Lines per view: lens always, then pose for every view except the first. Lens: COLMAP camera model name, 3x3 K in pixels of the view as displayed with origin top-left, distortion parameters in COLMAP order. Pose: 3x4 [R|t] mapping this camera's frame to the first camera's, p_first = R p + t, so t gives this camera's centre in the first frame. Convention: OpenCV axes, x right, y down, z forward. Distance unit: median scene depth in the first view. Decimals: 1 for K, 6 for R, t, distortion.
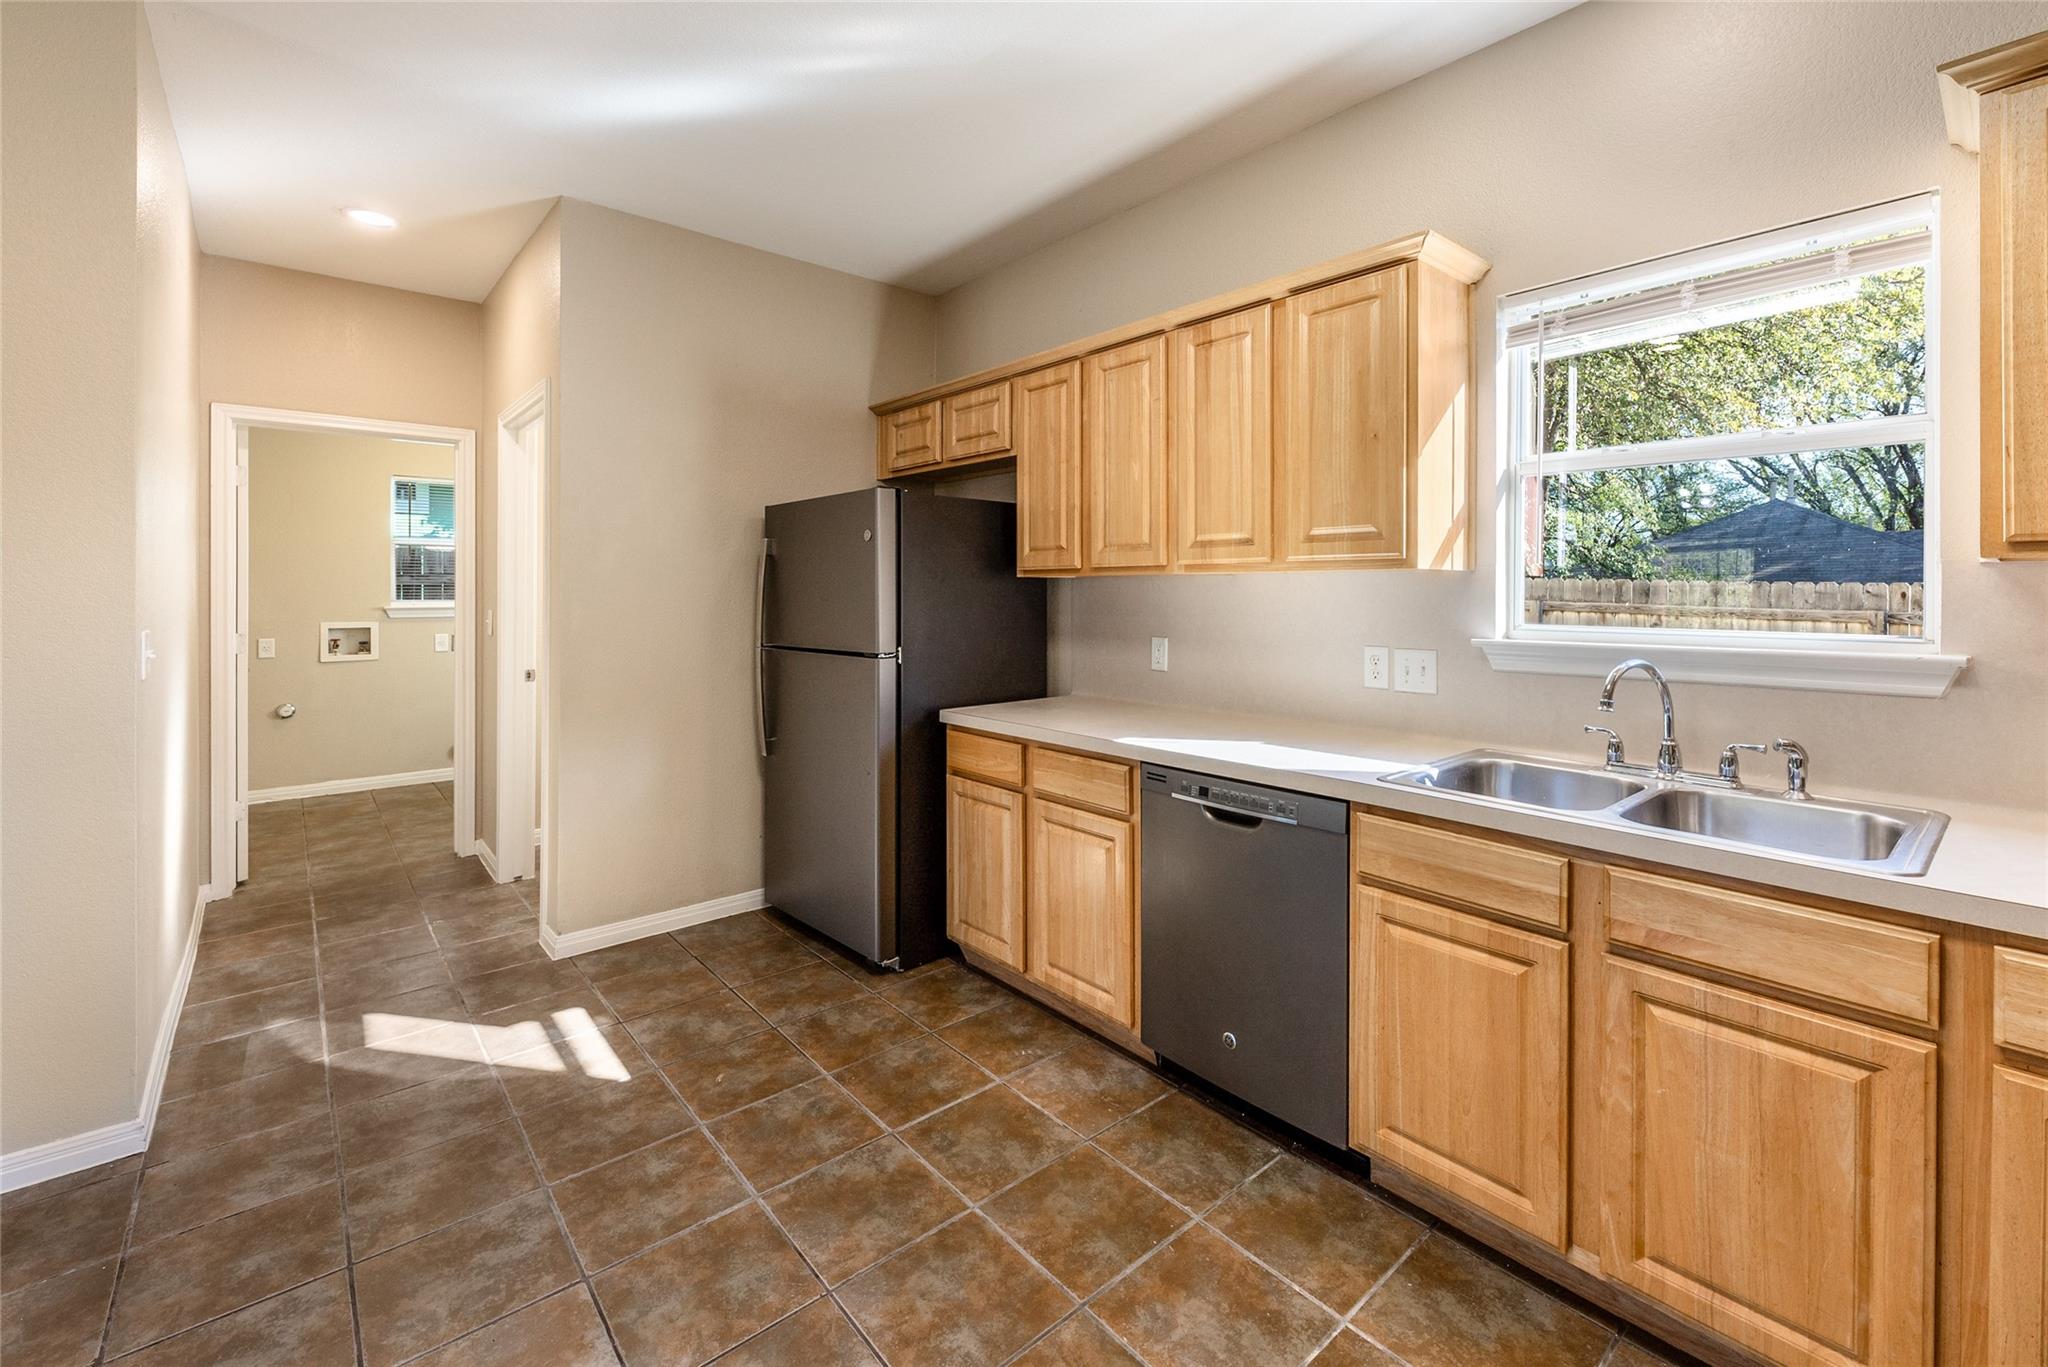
lens RADIAL K [[875.5, 0, 1053.3], [0, 875.5, 591.3], [0, 0, 1]] dist [0.005185, -0.001071]
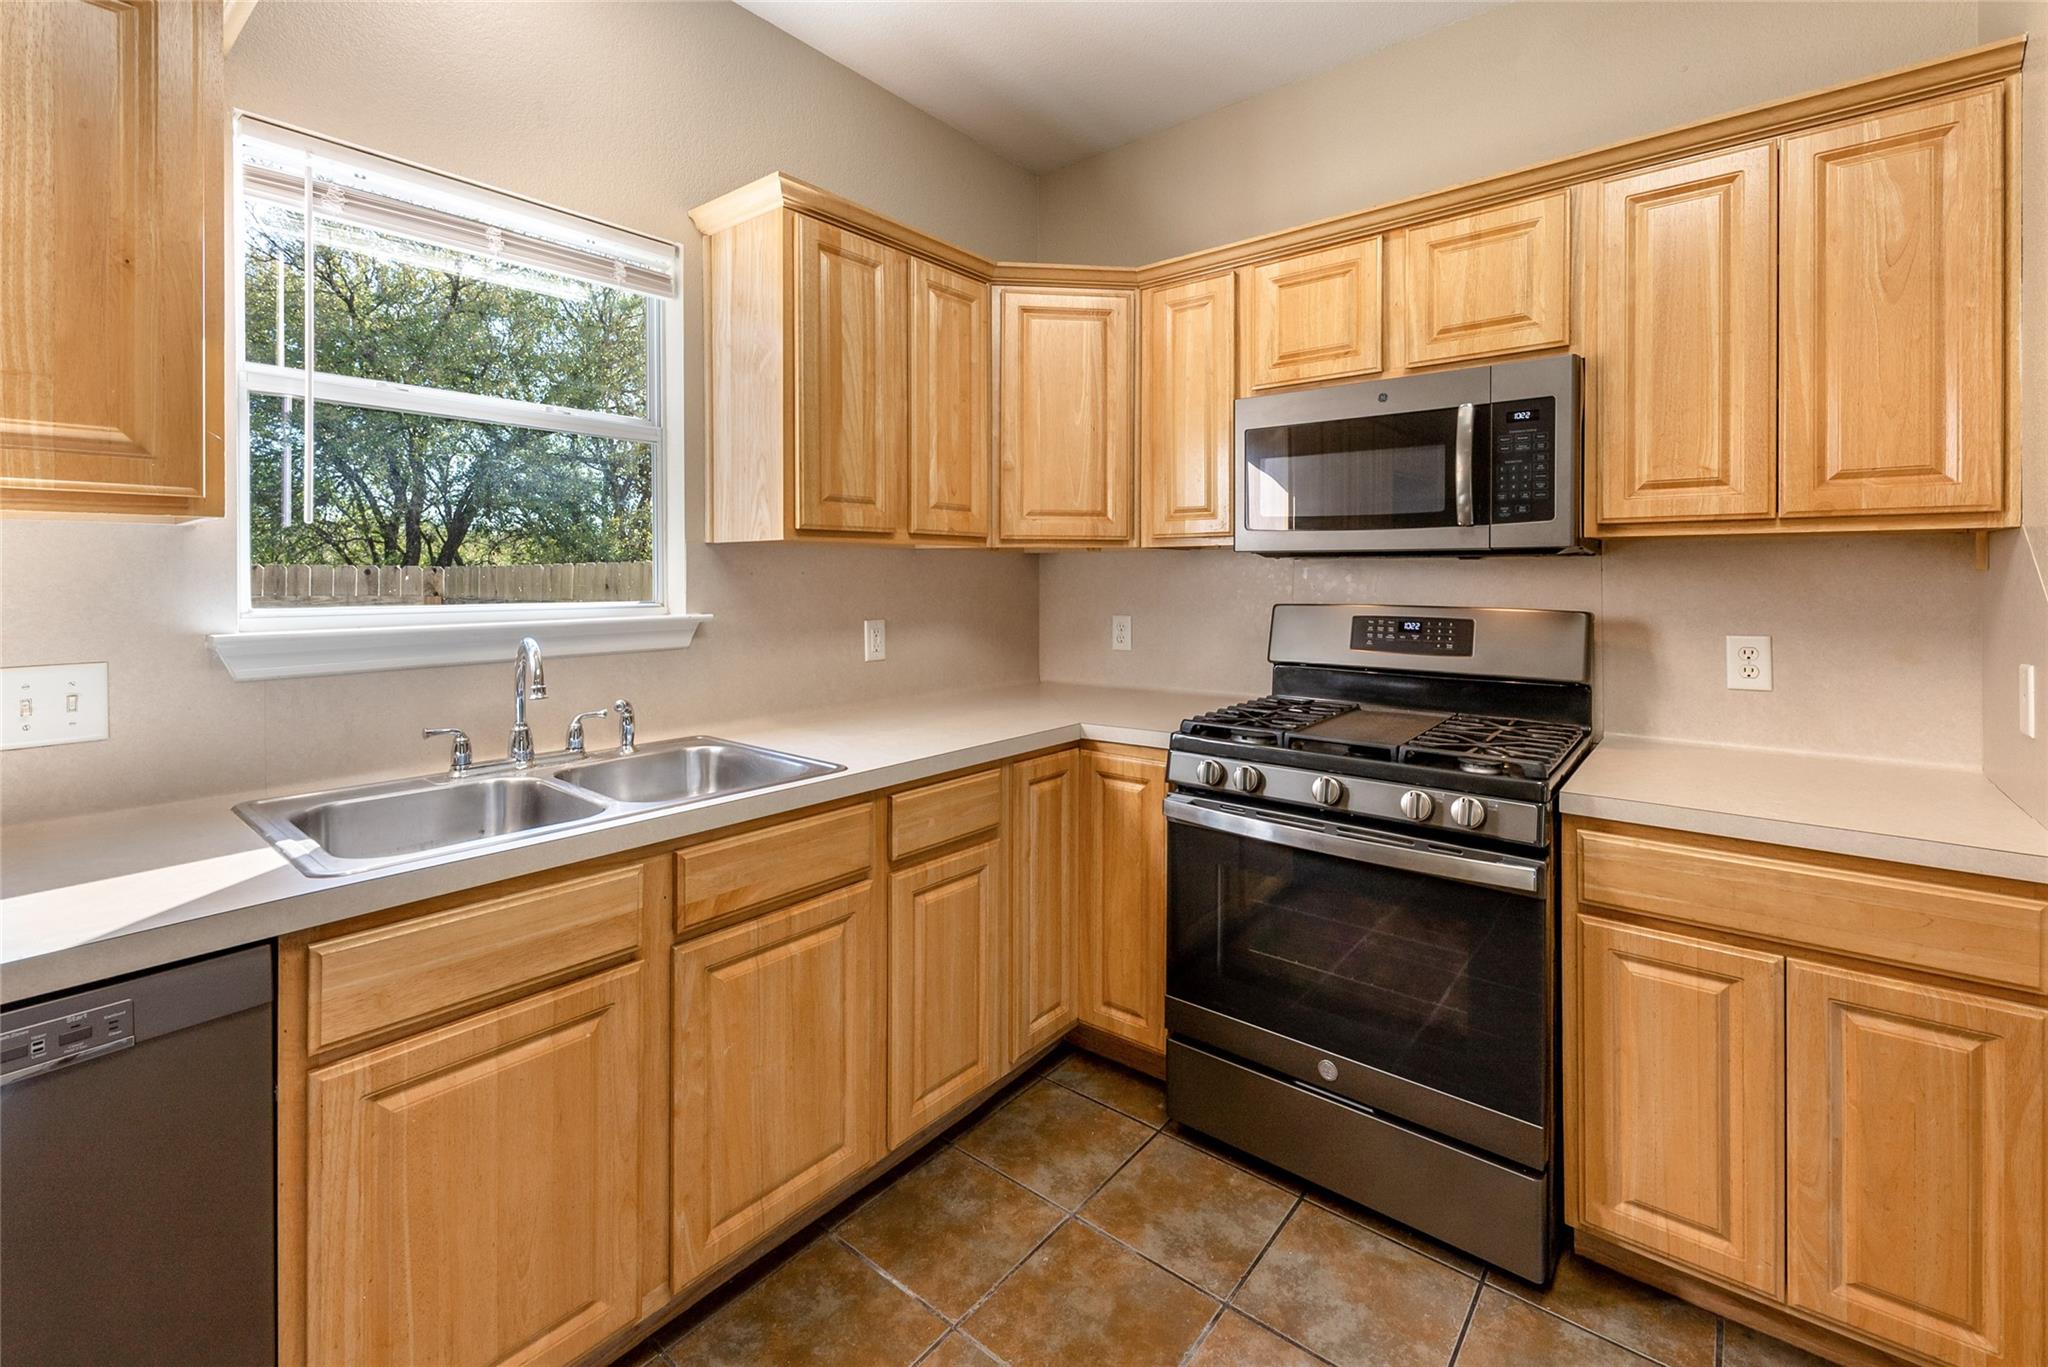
lens RADIAL K [[875.5, 0, 1028.7], [0, 875.5, 576.4], [0, 0, 1]] dist [0.005185, -0.001071]
pose [[-0.157602, -0.000269, 0.987503, -0.237156], [0.005720, 0.999983, 0.001185, 0.014277], [-0.987486, 0.005835, -0.157598, 0.528486]]
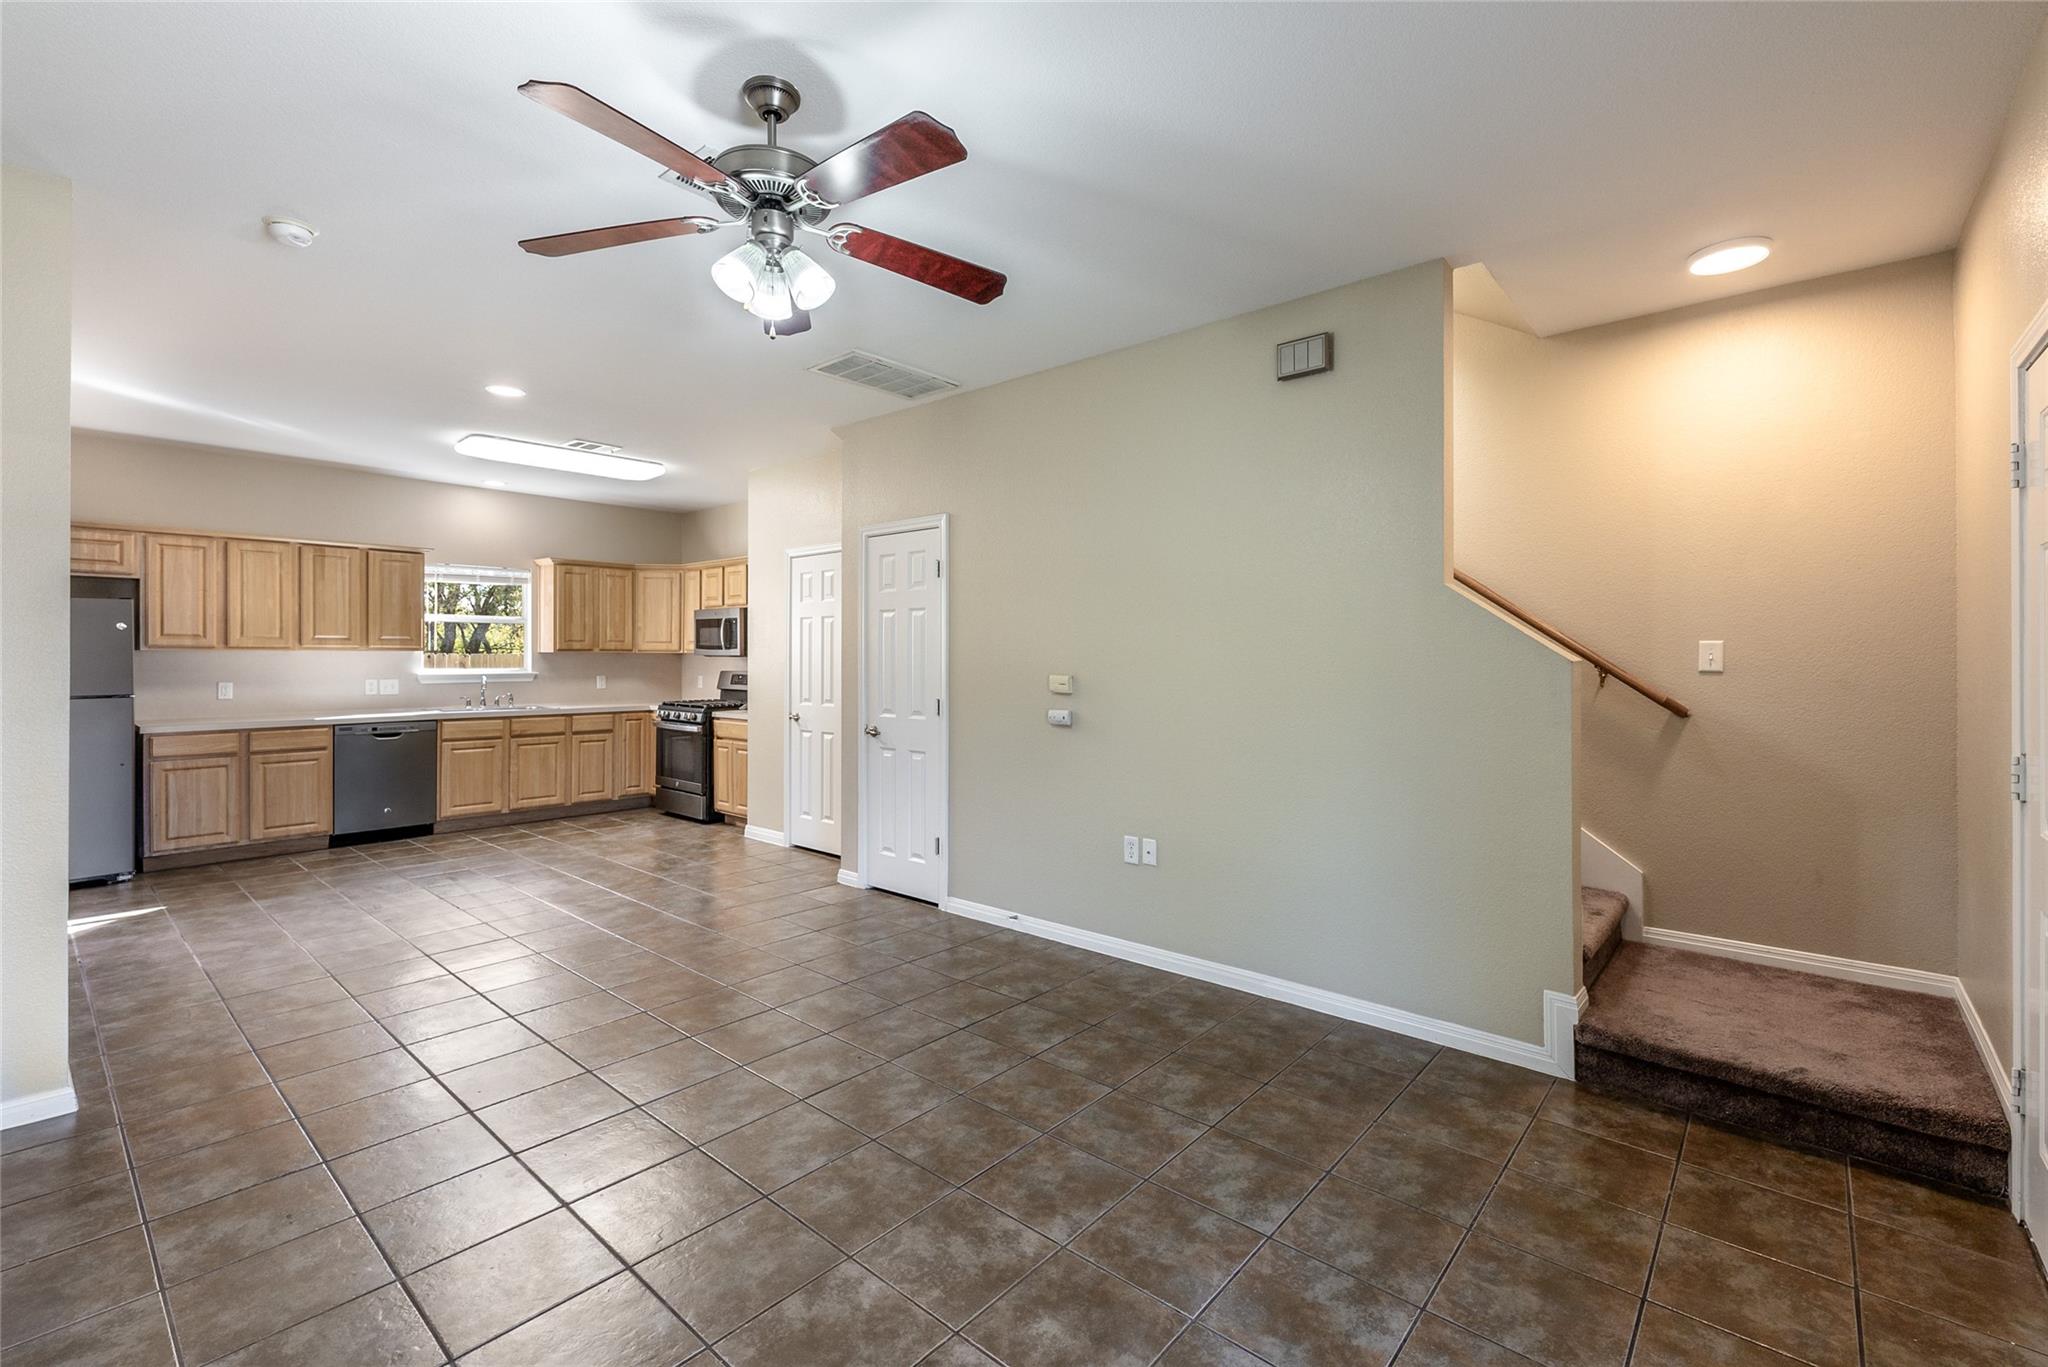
lens RADIAL K [[875.5, 0, 1014.0], [0, 875.5, 655.4], [0, 0, 1]] dist [0.005185, -0.001071]
pose [[-0.120308, 0.003130, 0.992732, -2.827940], [0.001377, 0.999995, -0.002986, 0.001975], [-0.992736, 0.001008, -0.120311, -0.695629]]
